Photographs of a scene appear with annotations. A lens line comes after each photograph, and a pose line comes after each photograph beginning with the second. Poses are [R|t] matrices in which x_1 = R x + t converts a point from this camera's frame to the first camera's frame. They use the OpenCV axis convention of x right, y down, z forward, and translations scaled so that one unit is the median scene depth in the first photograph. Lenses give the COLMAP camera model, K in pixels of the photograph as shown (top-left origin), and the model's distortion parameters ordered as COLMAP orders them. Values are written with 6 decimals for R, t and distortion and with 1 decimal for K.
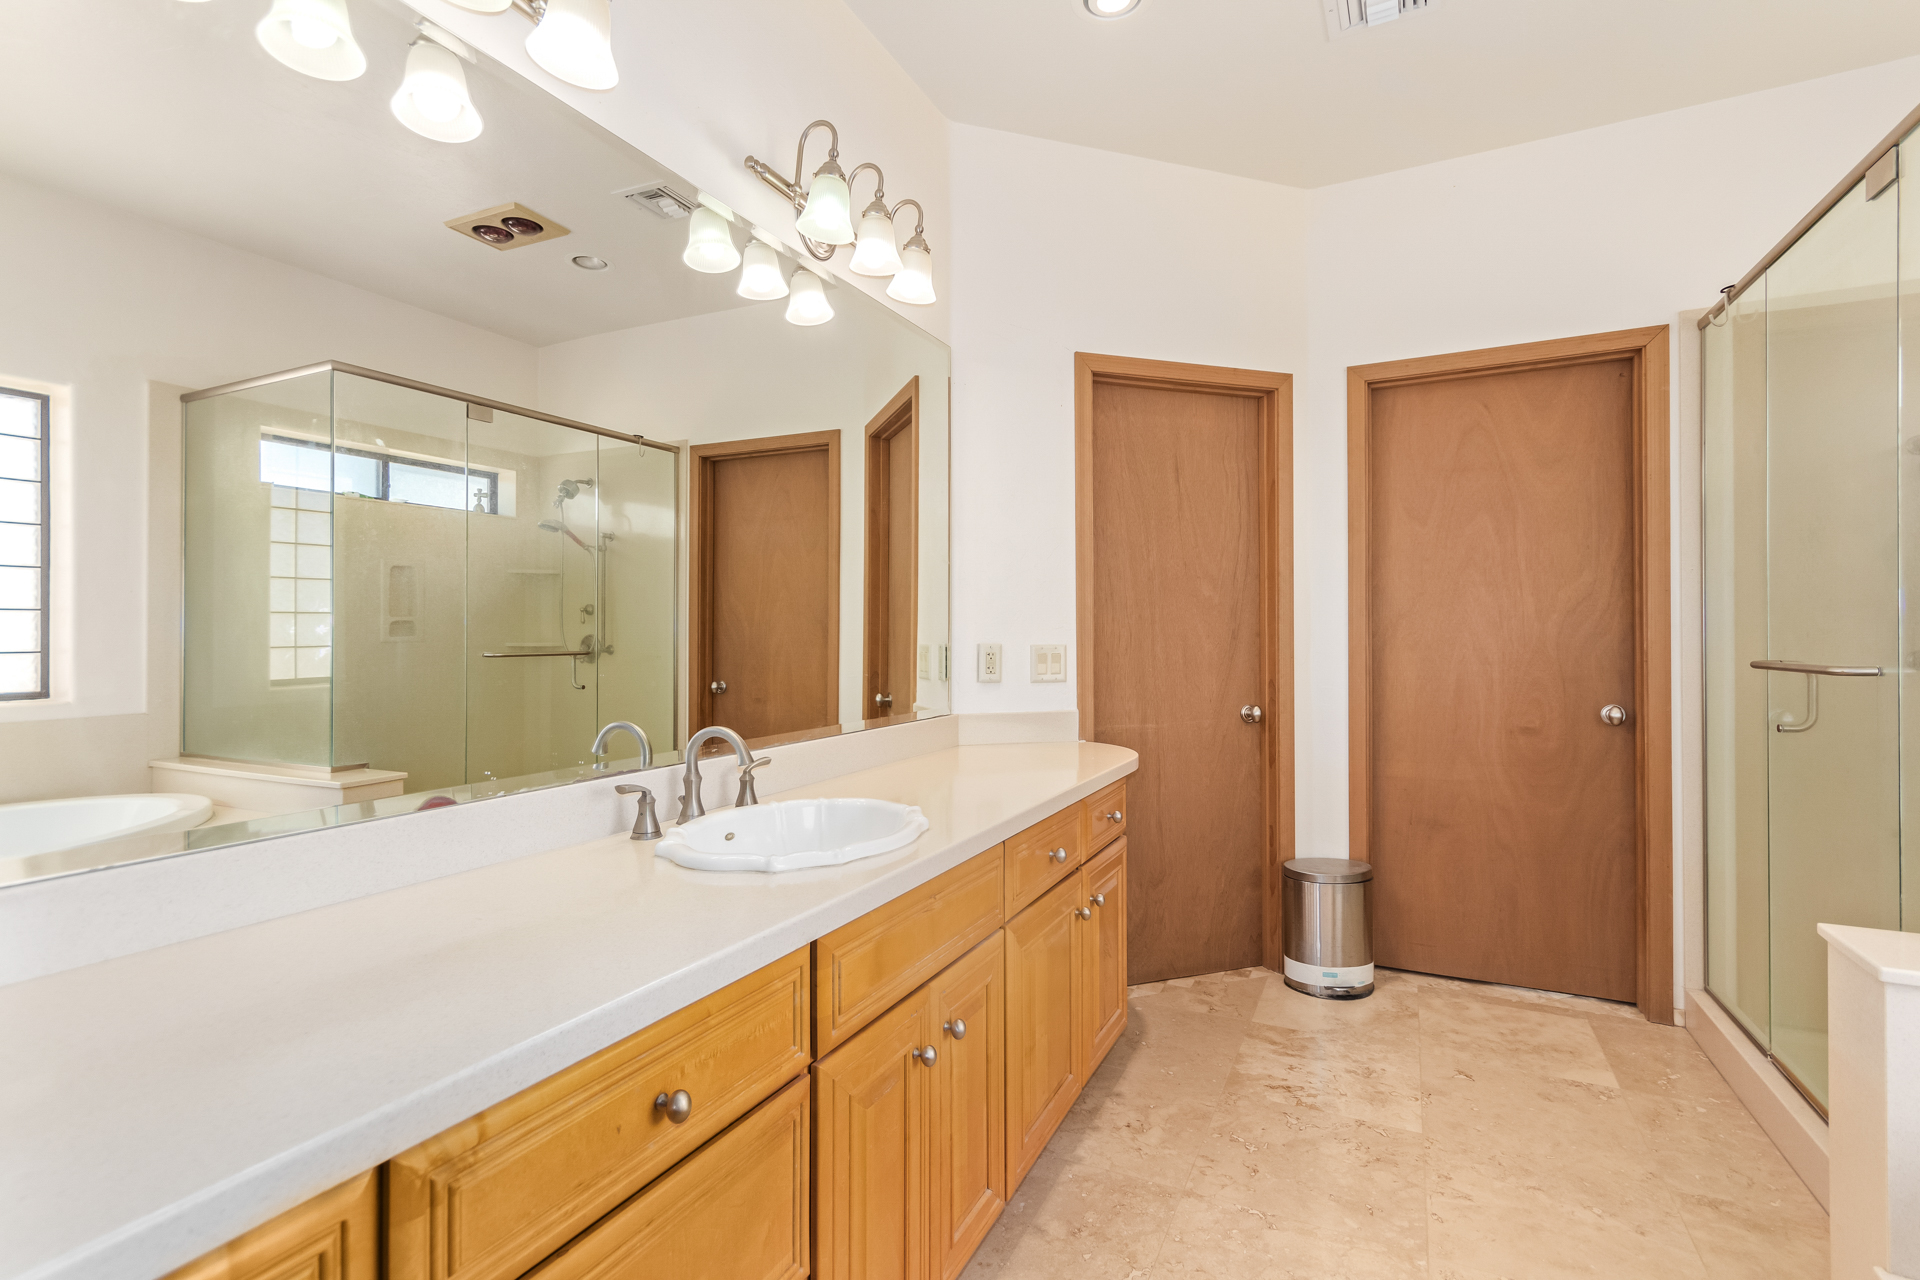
lens RADIAL K [[882.6, 0, 966.4], [0, 882.6, 631.9], [0, 0, 1]] dist [-0.001651, -0.002394]
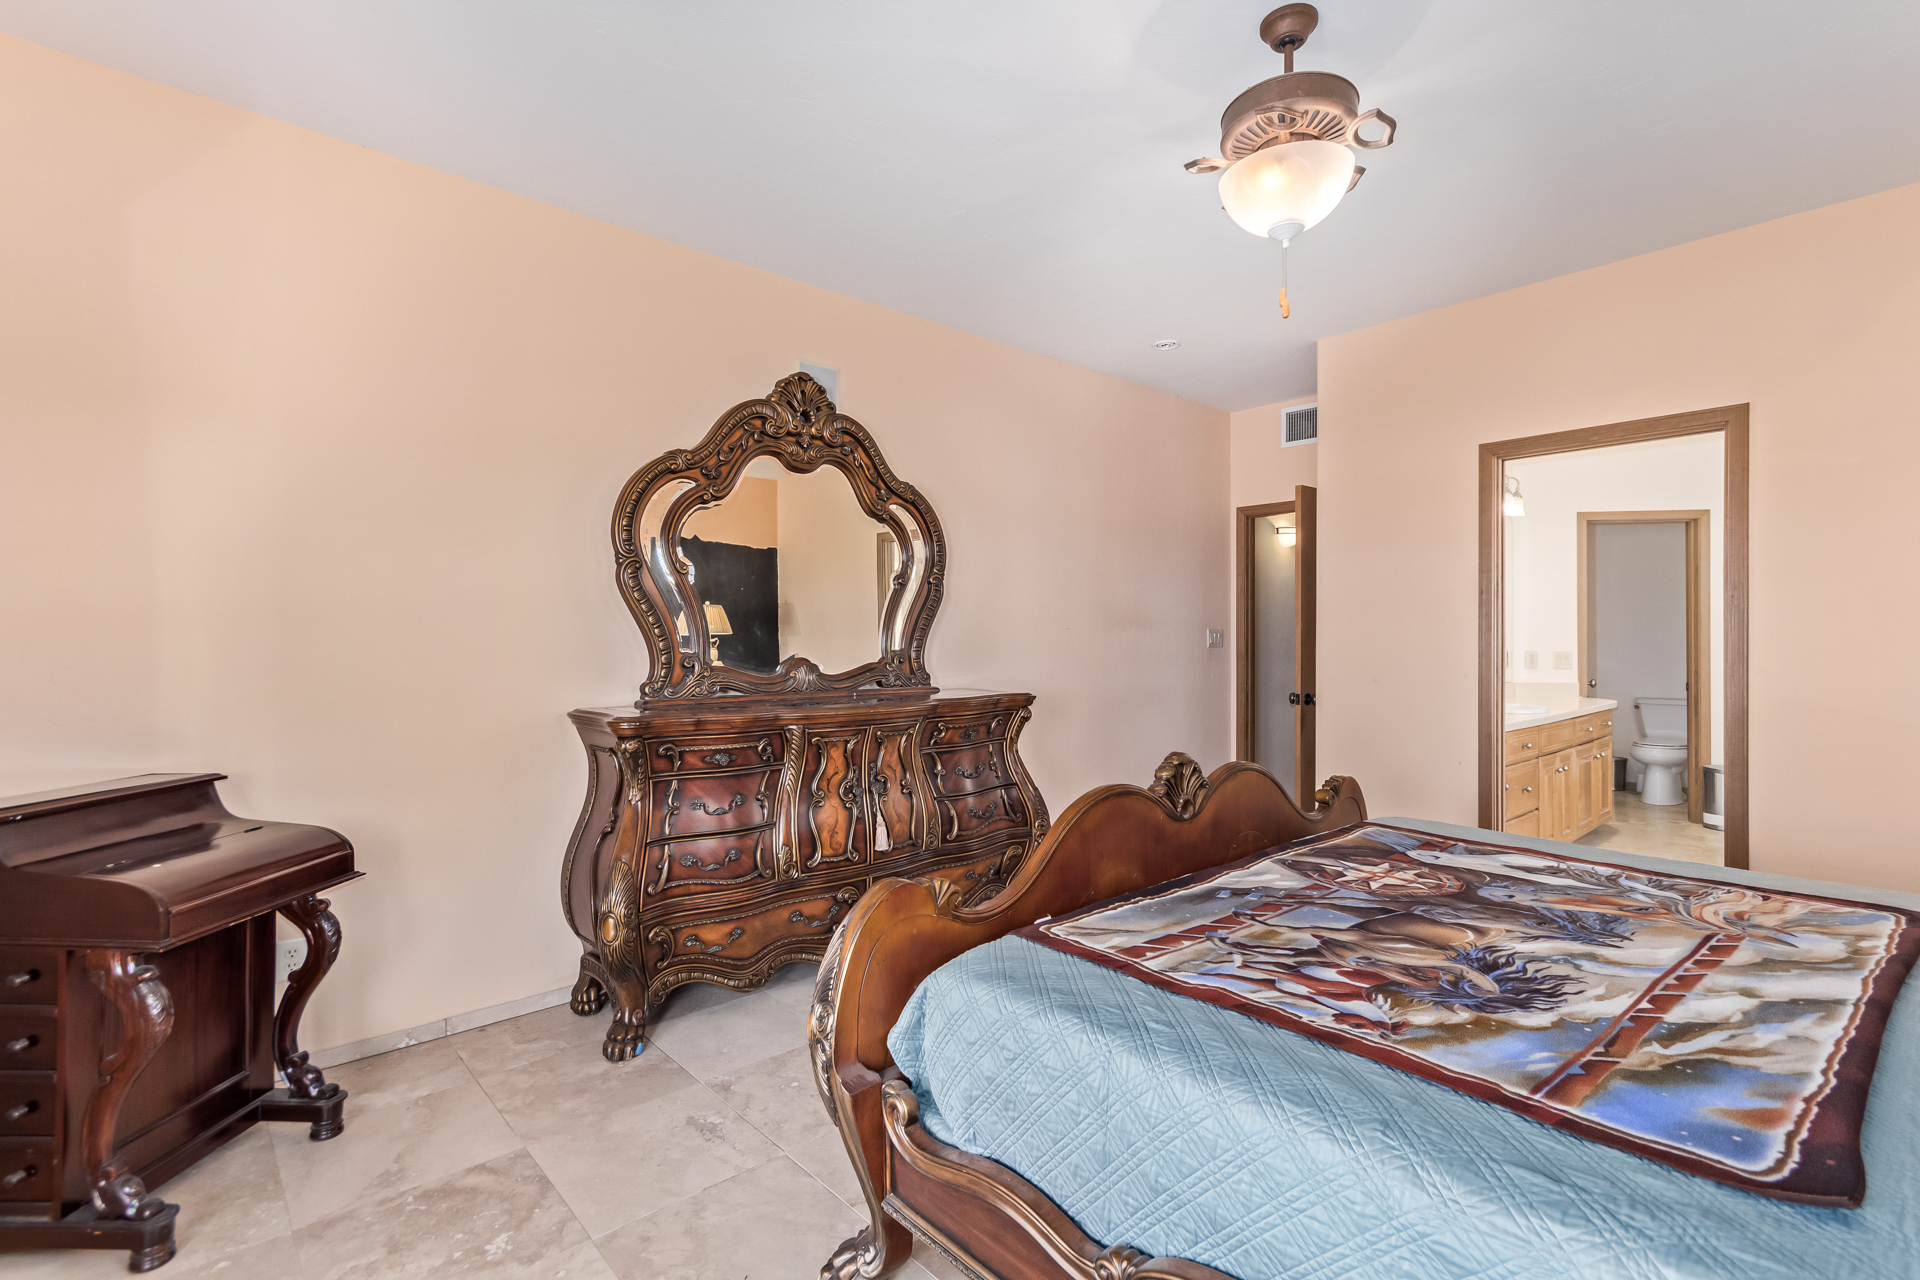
lens RADIAL K [[882.6, 0, 960.7], [0, 882.6, 639.7], [0, 0, 1]] dist [-0.001651, -0.002394]
pose [[0.918926, 0.002358, -0.394423, -0.424261], [-0.000235, 0.999985, 0.005429, -0.025145], [0.394430, -0.004896, 0.918913, -1.599186]]
